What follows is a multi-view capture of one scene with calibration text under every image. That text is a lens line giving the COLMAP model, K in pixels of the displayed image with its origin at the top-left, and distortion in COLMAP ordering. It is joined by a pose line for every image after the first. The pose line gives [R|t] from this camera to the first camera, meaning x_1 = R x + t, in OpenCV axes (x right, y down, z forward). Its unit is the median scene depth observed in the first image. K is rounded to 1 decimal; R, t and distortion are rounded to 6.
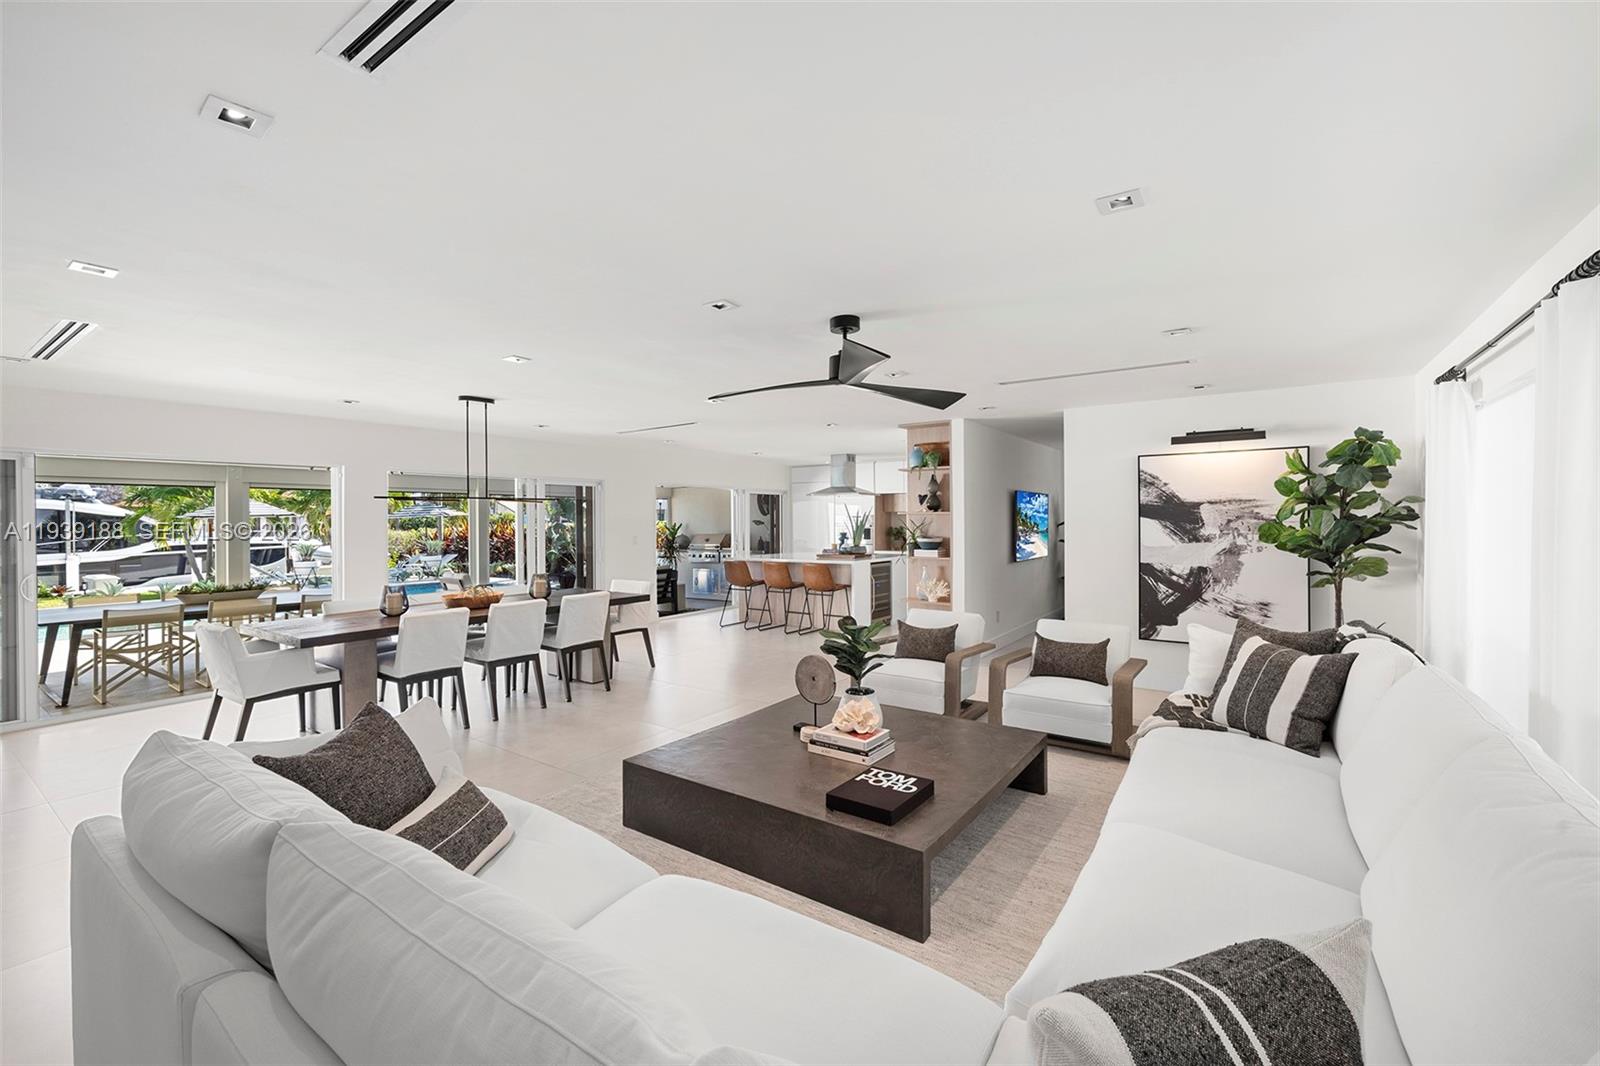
lens RADIAL K [[673.0, 0, 798.7], [0, 673.0, 529.8], [0, 0, 1]] dist [-0.000724, -0.000028]
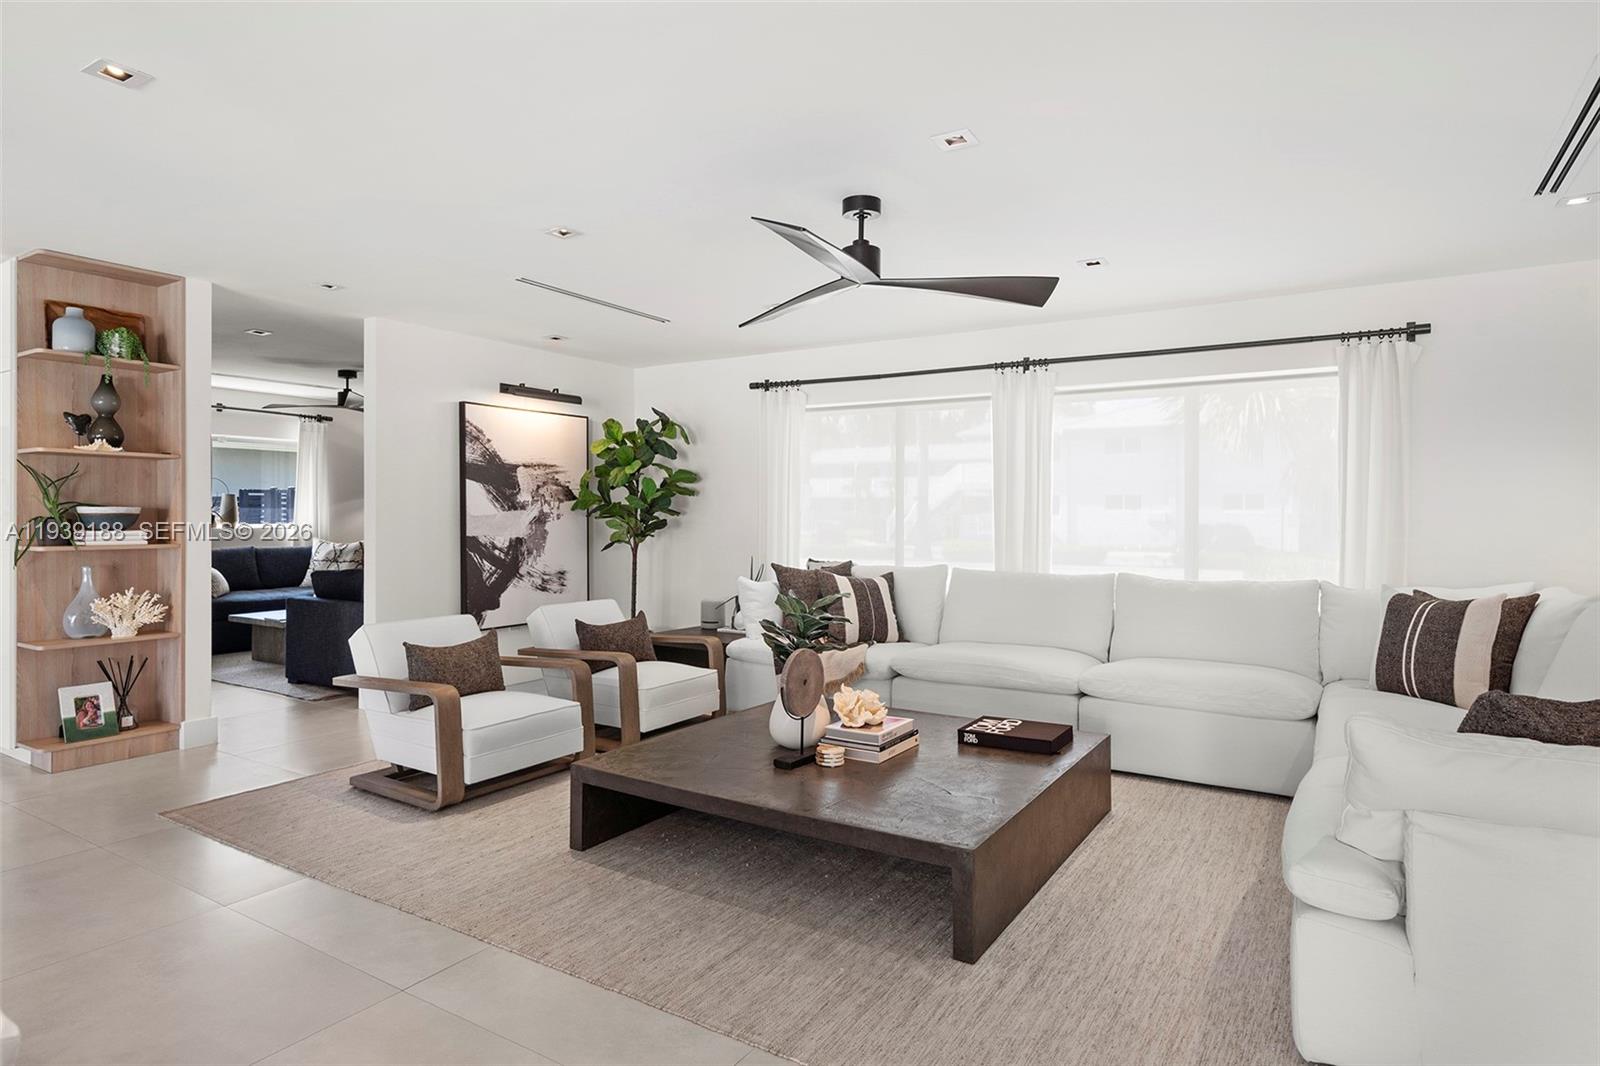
lens RADIAL K [[881.1, 0, 798.4], [0, 881.1, 529.3], [0, 0, 1]] dist [-0.000029, -0.000059]
pose [[-0.051011, -0.010405, 0.998644, -0.573683], [0.012057, 0.999866, 0.011034, 0.035346], [-0.998625, 0.012603, -0.050879, 0.684564]]
